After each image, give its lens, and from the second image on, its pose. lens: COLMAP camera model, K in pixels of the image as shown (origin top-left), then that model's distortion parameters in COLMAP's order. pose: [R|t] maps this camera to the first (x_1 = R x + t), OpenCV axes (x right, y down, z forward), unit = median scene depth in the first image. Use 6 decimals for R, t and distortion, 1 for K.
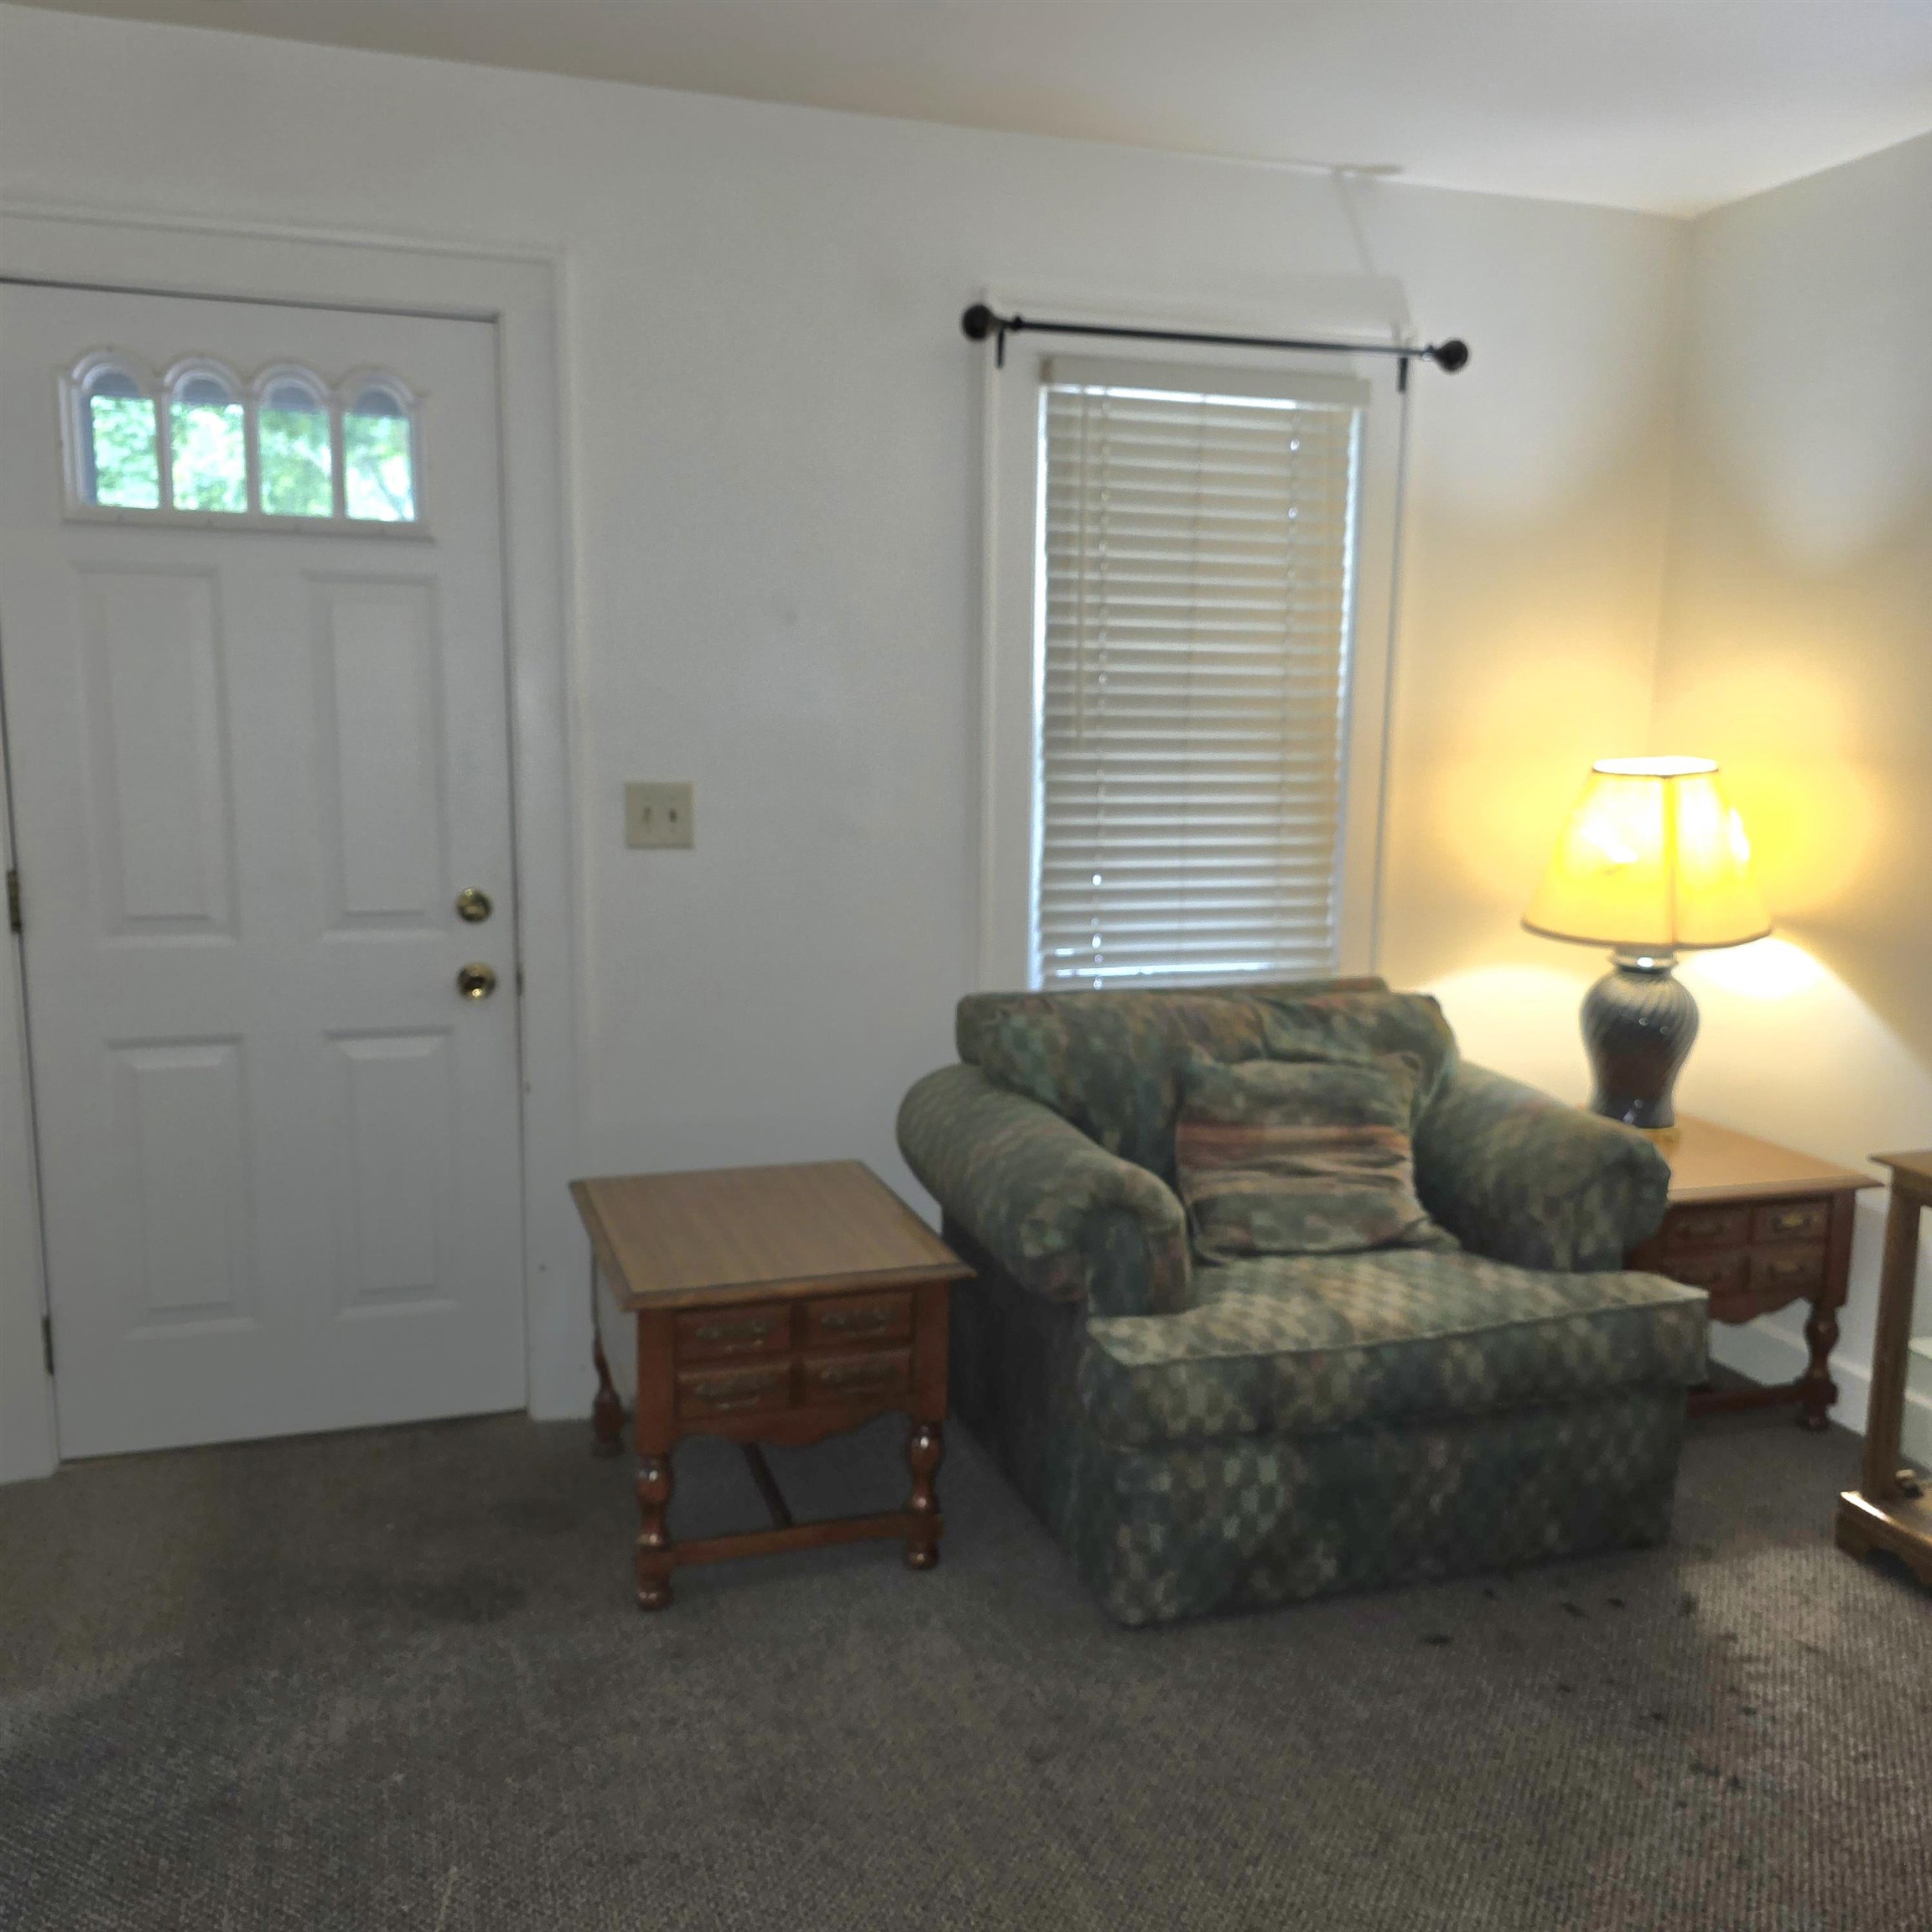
lens RADIAL K [[1715.3, 0, 965.0], [0, 1715.3, 983.8], [0, 0, 1]] dist [0.075678, -0.093149]
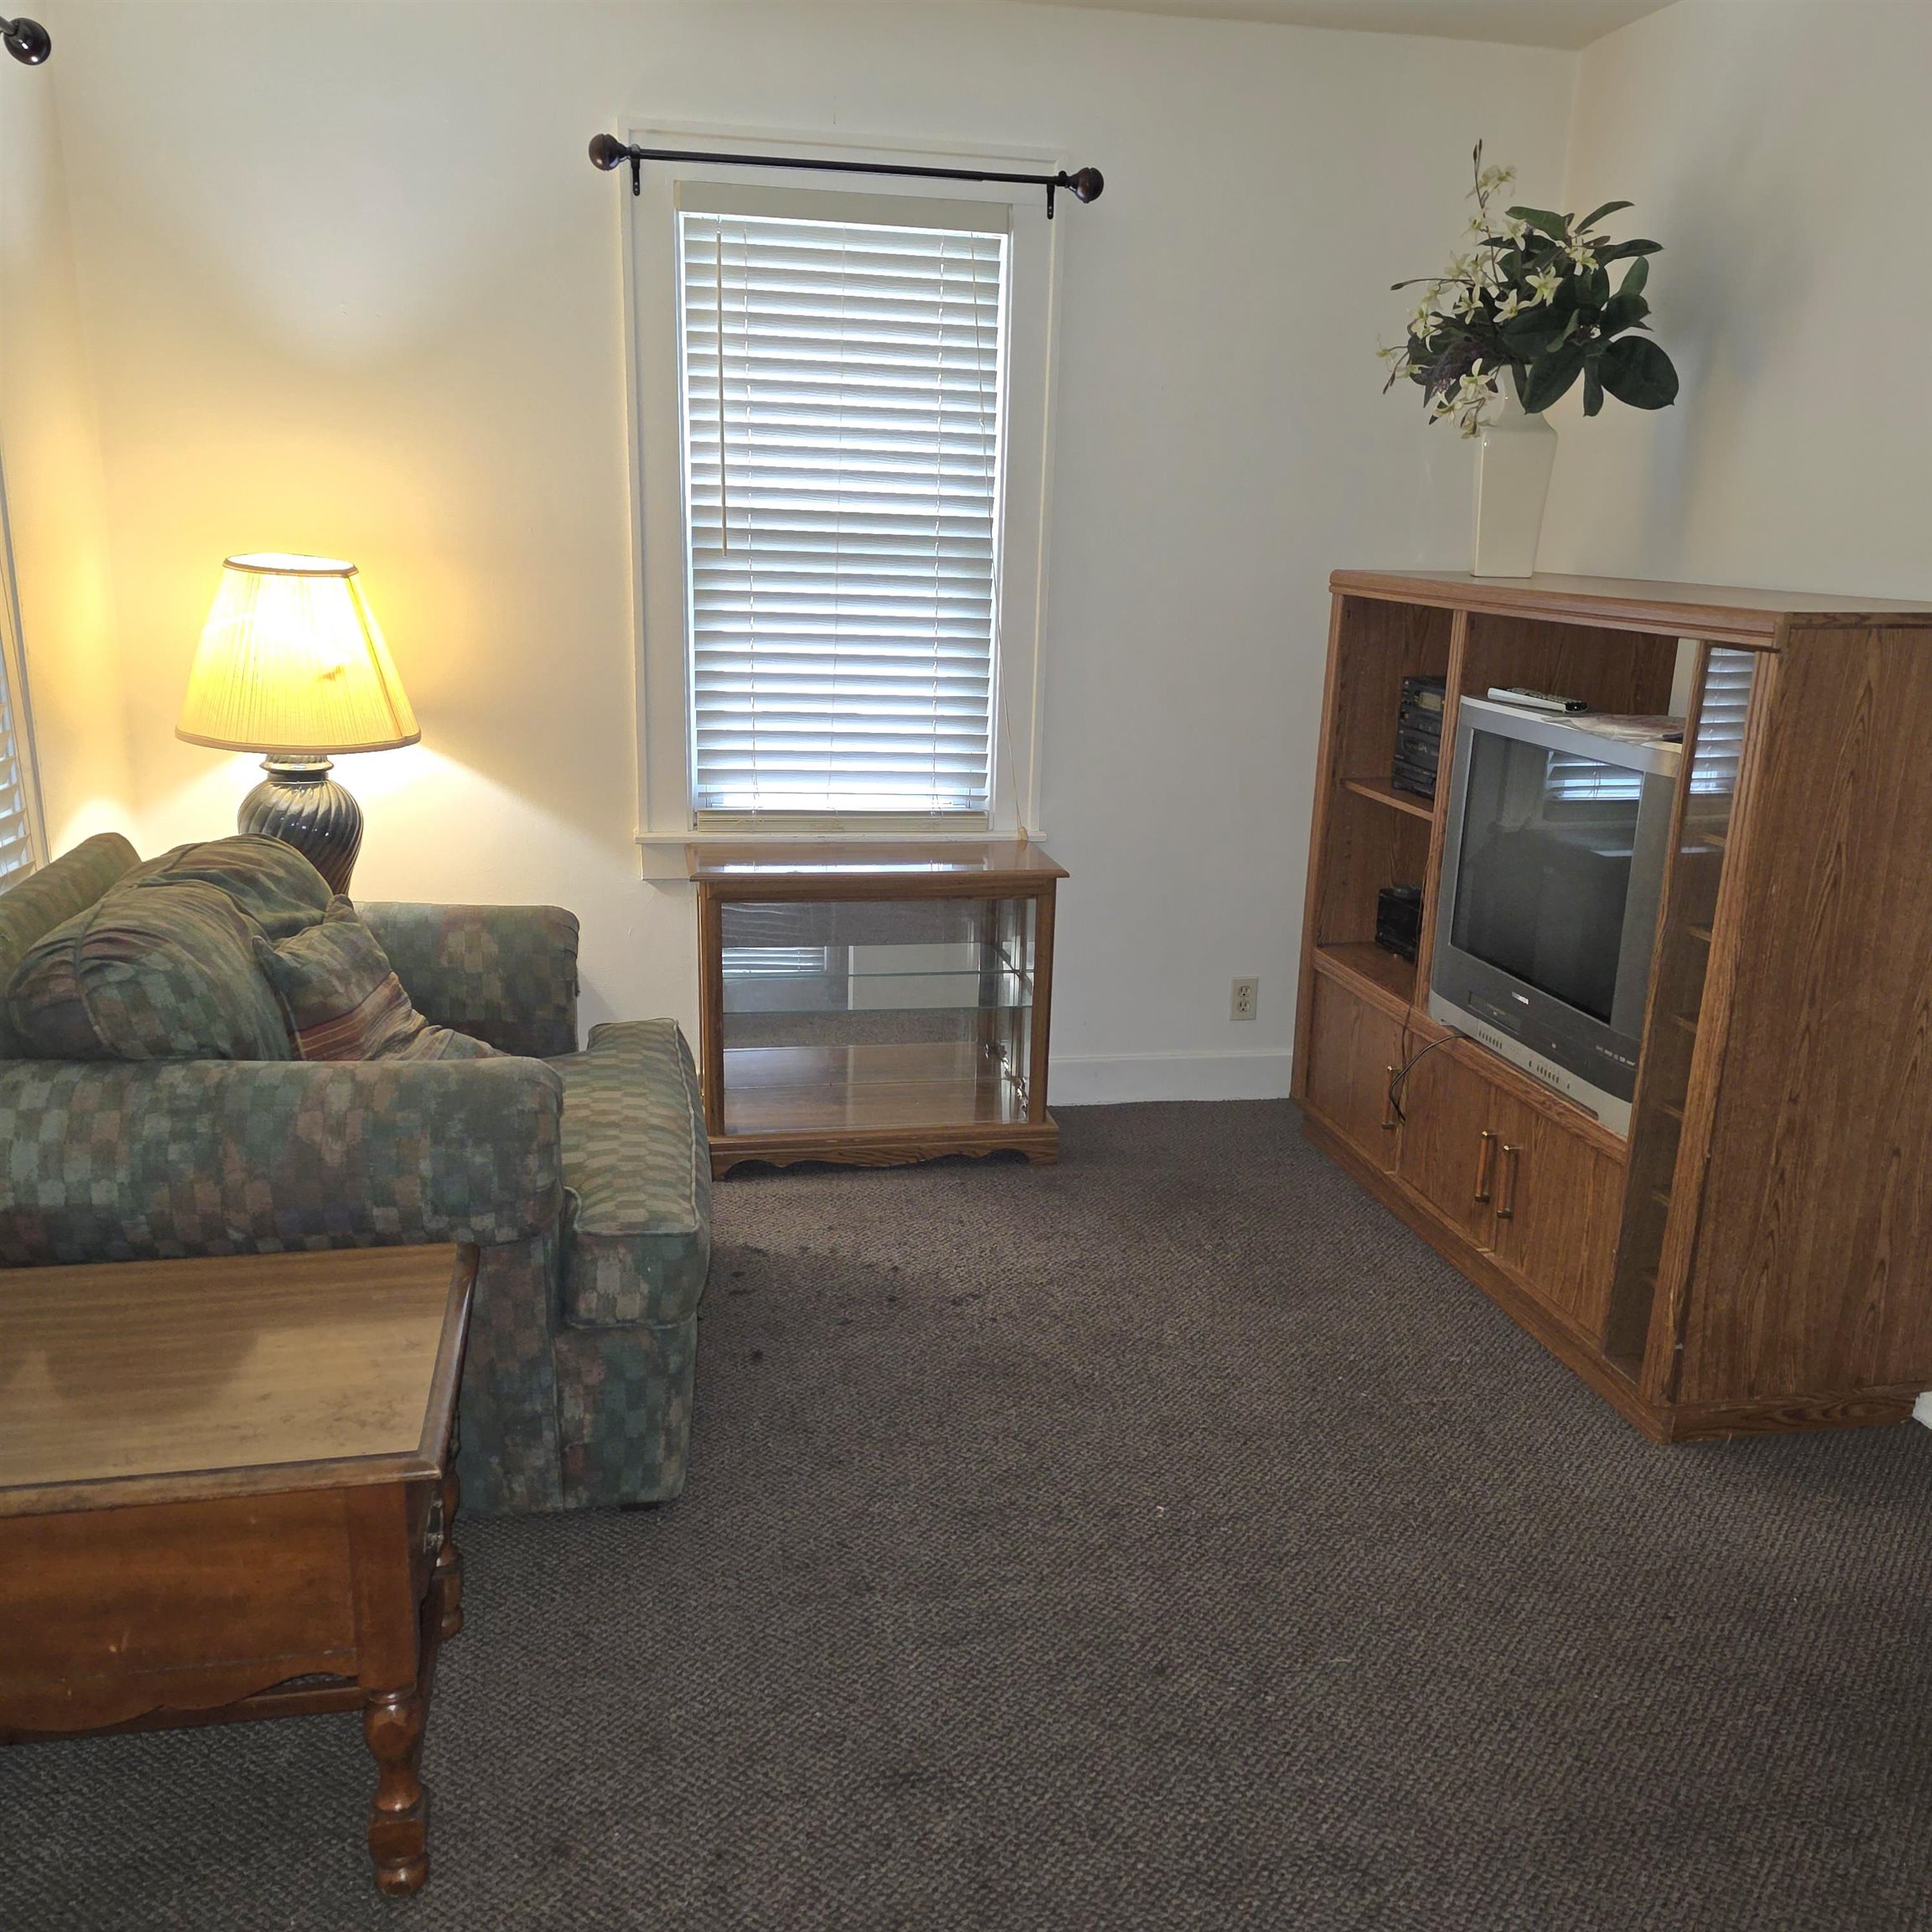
lens RADIAL K [[1715.3, 0, 965.0], [0, 1715.3, 983.8], [0, 0, 1]] dist [0.075678, -0.093149]
pose [[0.104200, -0.263140, 0.959114, -0.695791], [0.135742, 0.959102, 0.248390, -0.112554], [-0.985249, 0.104310, 0.135658, 0.655627]]
